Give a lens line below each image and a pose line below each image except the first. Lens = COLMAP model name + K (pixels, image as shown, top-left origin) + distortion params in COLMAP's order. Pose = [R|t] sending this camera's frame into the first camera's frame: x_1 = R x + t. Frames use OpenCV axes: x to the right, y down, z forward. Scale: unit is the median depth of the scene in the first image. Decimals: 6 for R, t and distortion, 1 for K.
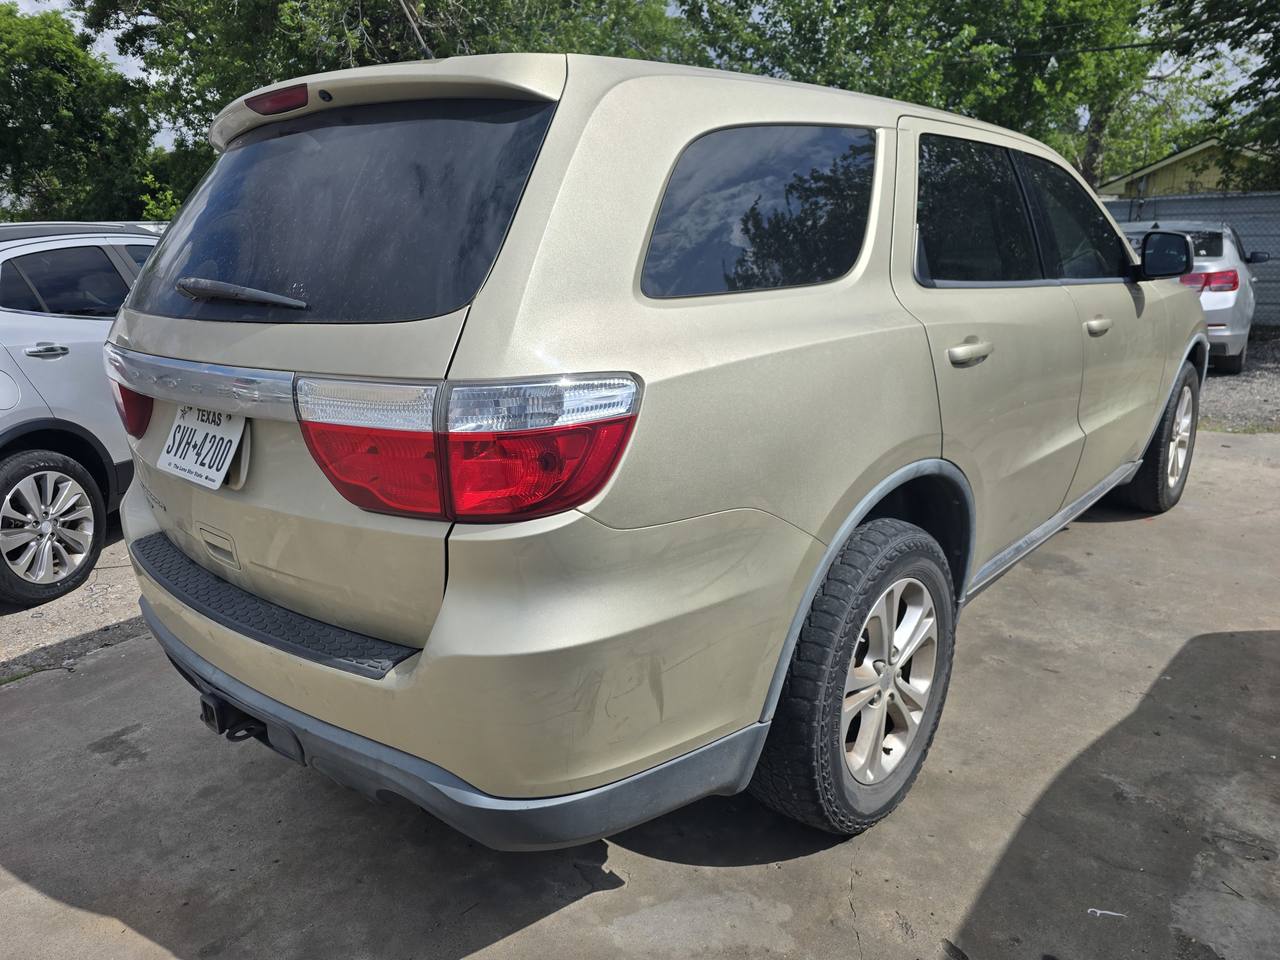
lens RADIAL K [[855.6, 0, 641.6], [0, 855.6, 480.2], [0, 0, 1]] dist [0.004322, 0.001334]
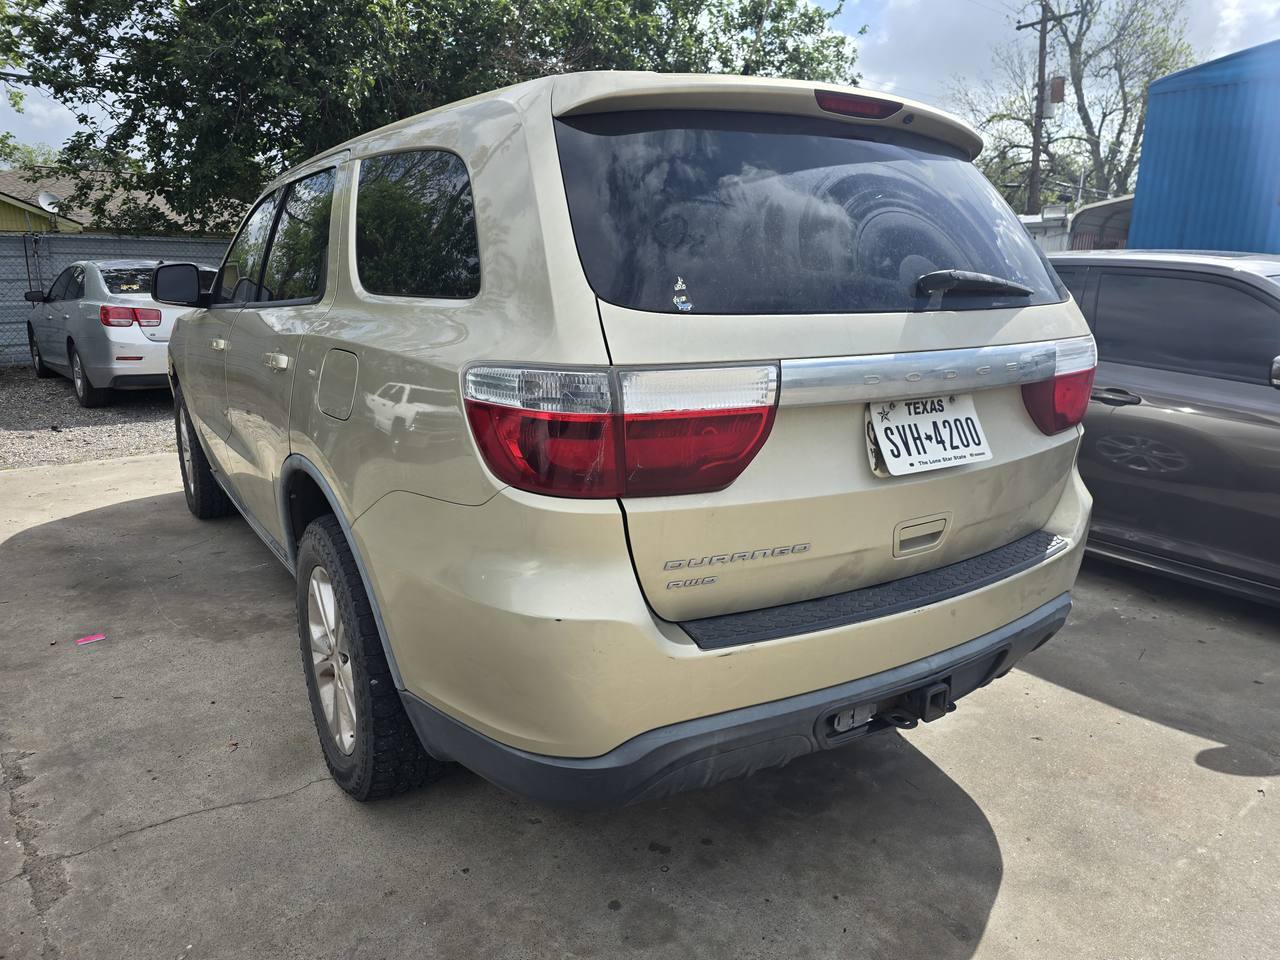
lens RADIAL K [[855.6, 0, 641.8], [0, 855.6, 479.4], [0, 0, 1]] dist [0.004322, 0.001334]
pose [[0.280016, -0.197052, 0.939554, -1.570253], [0.243143, 0.961353, 0.129160, -0.204482], [-0.928694, 0.192279, 0.317106, 1.001842]]
